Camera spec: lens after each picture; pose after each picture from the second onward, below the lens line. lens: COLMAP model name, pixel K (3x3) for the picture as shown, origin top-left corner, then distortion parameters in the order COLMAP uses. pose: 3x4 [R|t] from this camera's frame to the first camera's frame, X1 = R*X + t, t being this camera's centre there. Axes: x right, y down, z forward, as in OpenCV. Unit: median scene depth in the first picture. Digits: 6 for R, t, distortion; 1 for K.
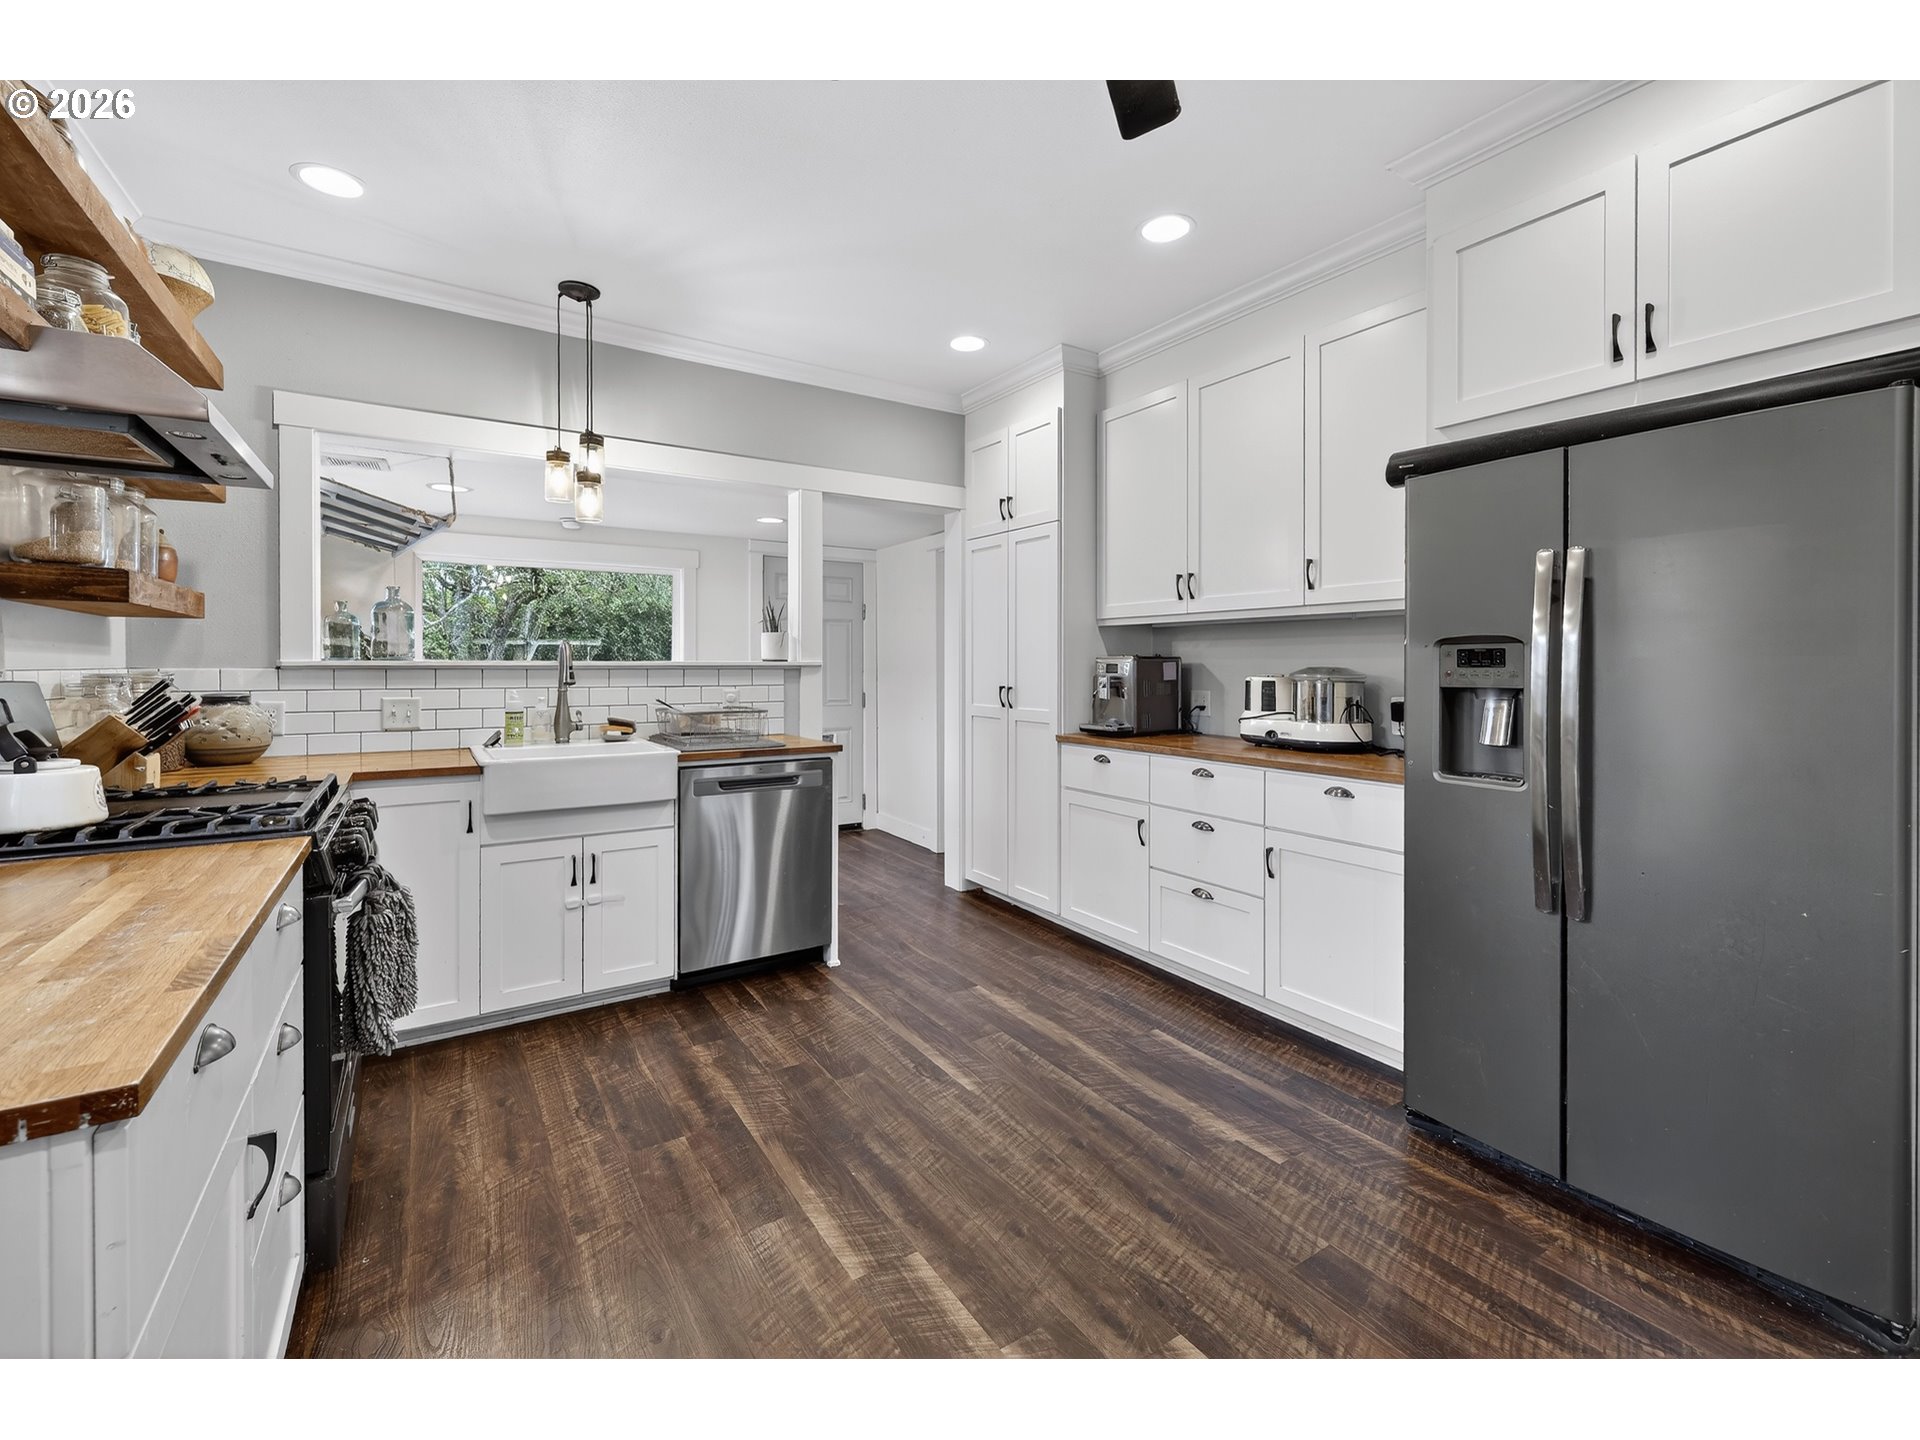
lens RADIAL K [[836.1, 0, 957.7], [0, 836.1, 678.2], [0, 0, 1]] dist [-0.000885, -0.000093]
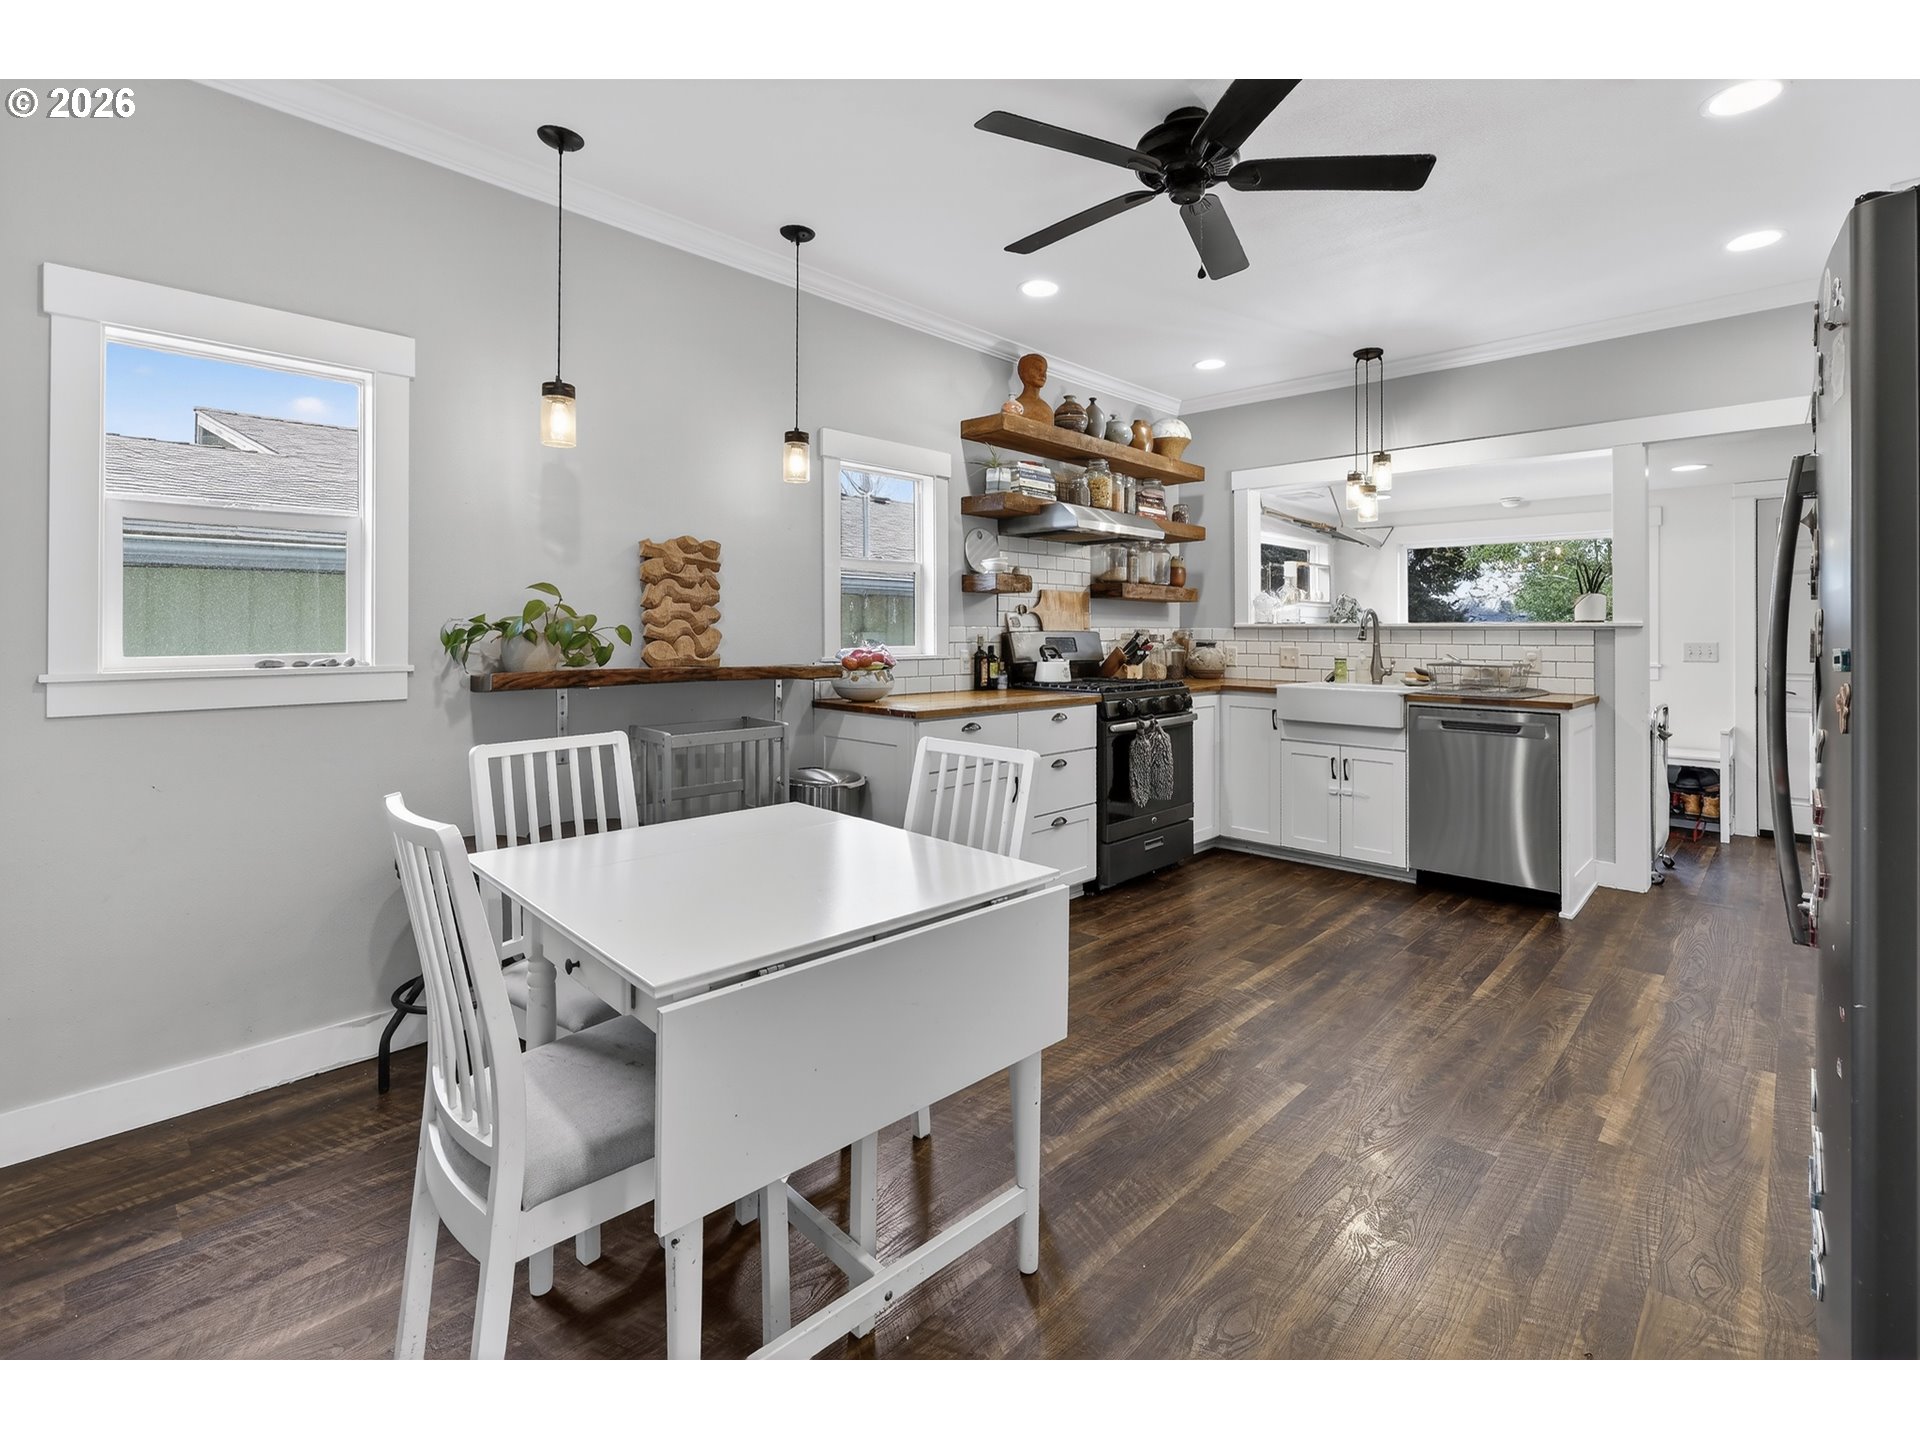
lens RADIAL K [[836.1, 0, 957.7], [0, 836.1, 678.2], [0, 0, 1]] dist [-0.000885, -0.000093]
pose [[0.214444, 0.053744, -0.975257, 0.793455], [-0.023925, 0.998474, 0.049762, 0.020100], [0.976443, 0.012662, 0.215403, 0.056683]]
